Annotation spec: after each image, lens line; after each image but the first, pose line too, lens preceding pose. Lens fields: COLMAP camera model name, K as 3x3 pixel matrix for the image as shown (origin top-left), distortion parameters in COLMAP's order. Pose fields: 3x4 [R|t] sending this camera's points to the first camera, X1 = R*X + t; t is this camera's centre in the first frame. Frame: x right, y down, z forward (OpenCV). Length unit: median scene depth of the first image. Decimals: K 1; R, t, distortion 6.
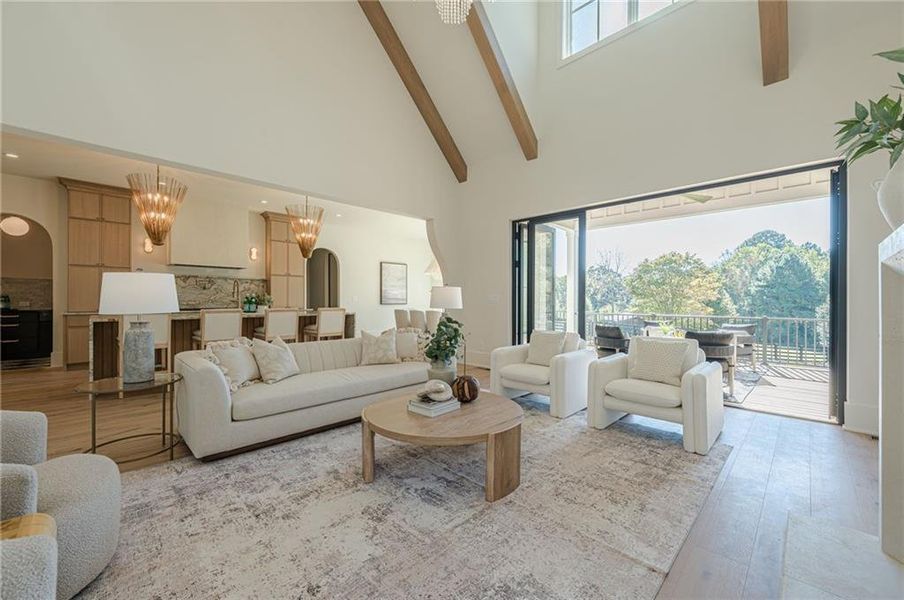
lens RADIAL K [[358.3, 0, 460.9], [0, 358.3, 299.7], [0, 0, 1]] dist [0.000655, -0.000125]
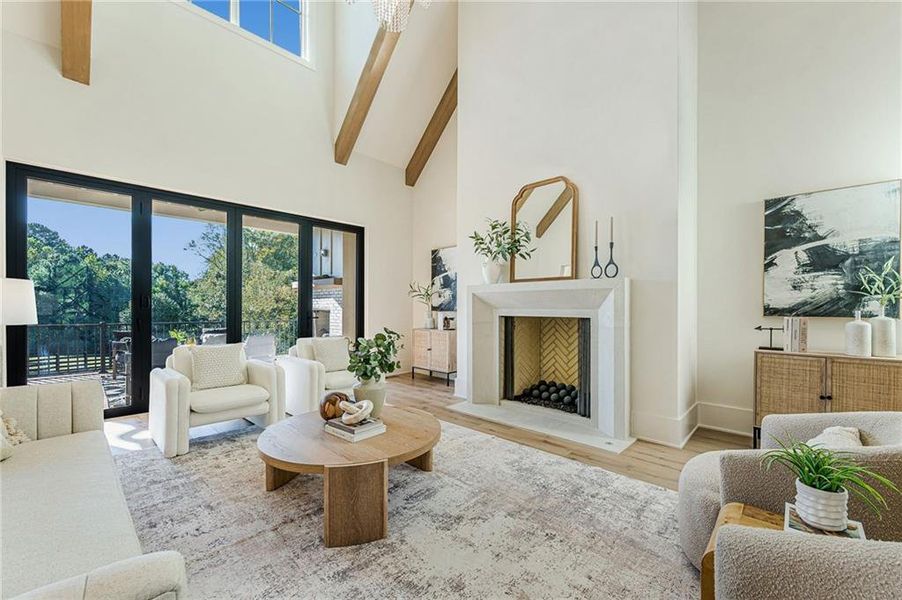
lens RADIAL K [[367.4, 0, 445.2], [0, 367.4, 298.3], [0, 0, 1]] dist [-0.001463, -0.000241]
pose [[0.002500, 0.018843, 0.999819, -0.462639], [-0.002207, 0.999820, -0.018837, -0.002721], [-0.999994, -0.002159, 0.002541, 0.366769]]
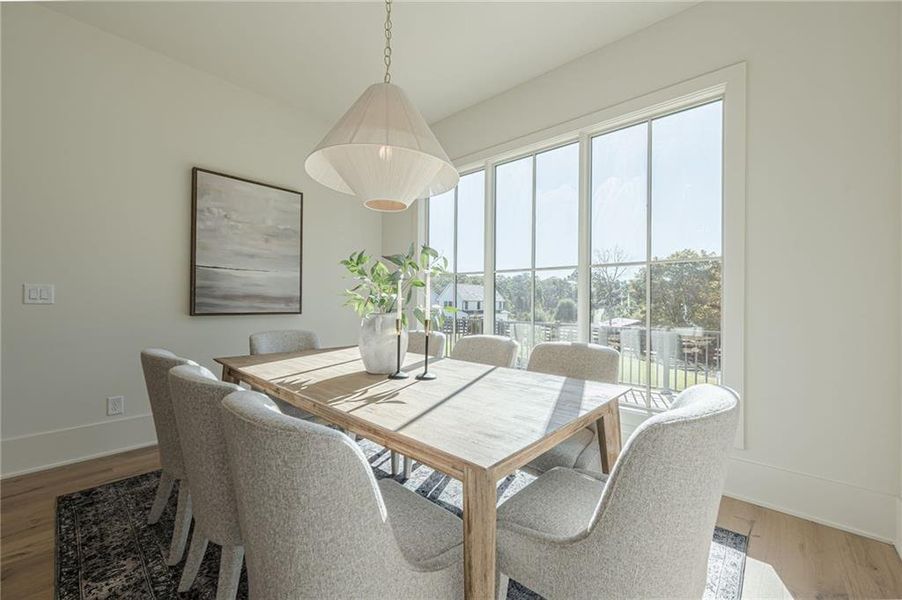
lens RADIAL K [[362.4, 0, 460.4], [0, 362.4, 297.2], [0, 0, 1]] dist [0.000523, 0.000058]
pose [[0.998582, 0.009060, 0.052463, -0.048237], [-0.008270, 0.999849, -0.015255, 0.002989], [-0.052593, 0.014799, 0.998506, 1.343973]]
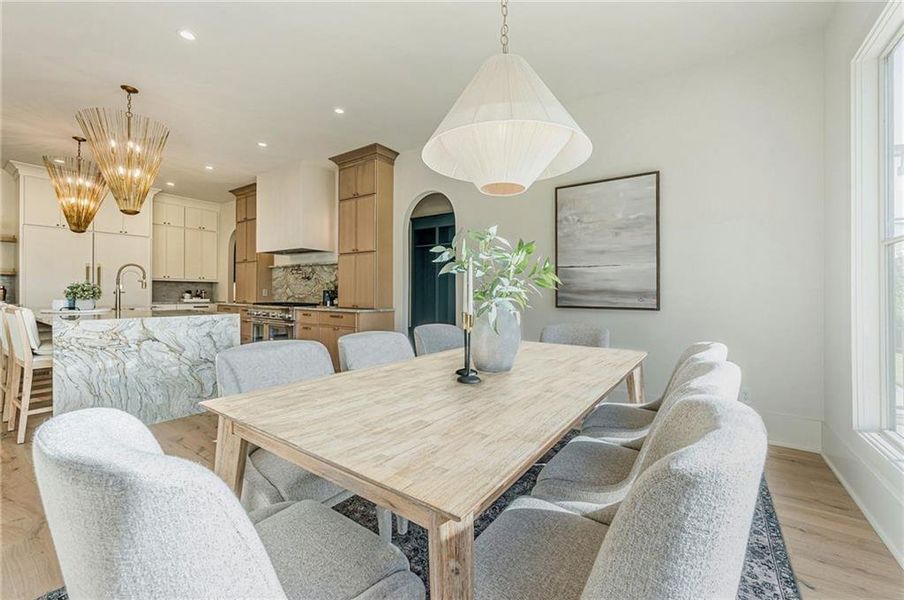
lens RADIAL K [[361.3, 0, 451.4], [0, 361.3, 289.3], [0, 0, 1]] dist [-0.000592, -0.000056]
pose [[0.161754, -0.009407, -0.986786, 0.213288], [-0.004428, 0.999938, -0.010258, -0.000377], [0.986821, 0.006029, 0.161703, 1.608879]]
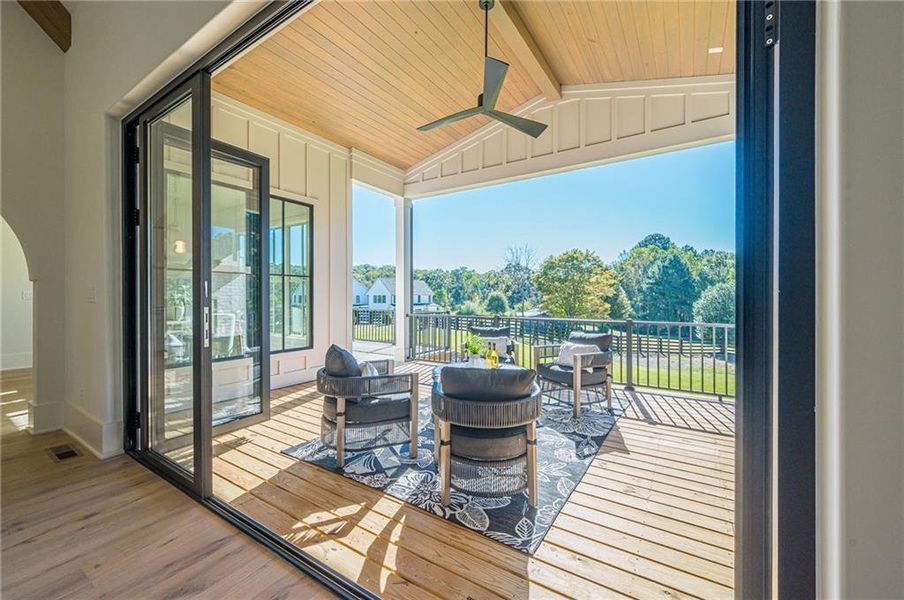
lens RADIAL K [[363.2, 0, 461.4], [0, 363.2, 297.2], [0, 0, 1]] dist [0.000523, 0.000058]
pose [[0.977331, -0.002904, 0.211698, 0.505569], [0.002380, 0.999993, 0.002731, 0.001726], [-0.211705, -0.002165, 0.977331, 0.507700]]
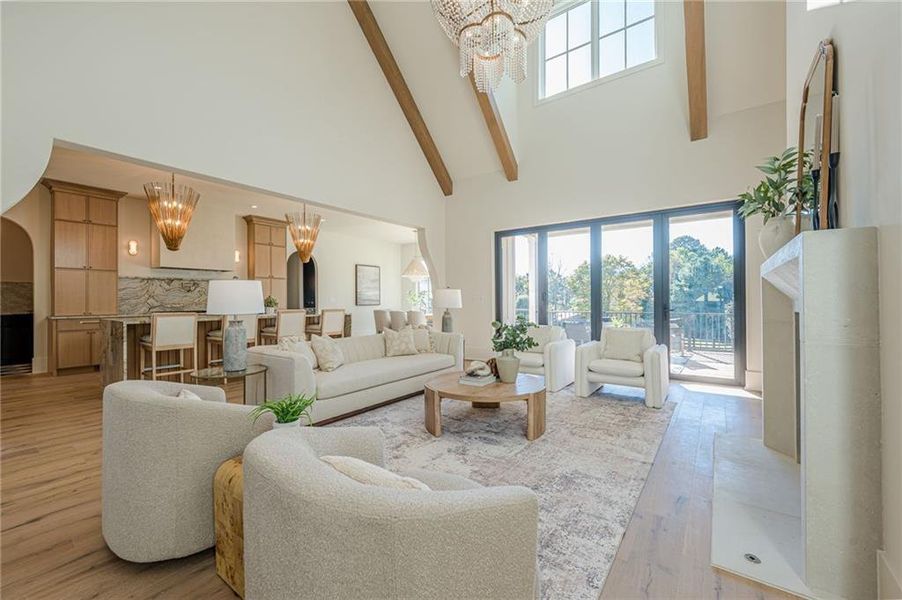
lens RADIAL K [[362.4, 0, 460.4], [0, 362.4, 297.2], [0, 0, 1]] dist [0.000523, 0.000058]
pose [[0.988557, -0.006542, 0.150708, -0.159837], [0.007699, 0.999945, -0.007093, -0.001503], [-0.150654, 0.008173, 0.988553, -0.154558]]
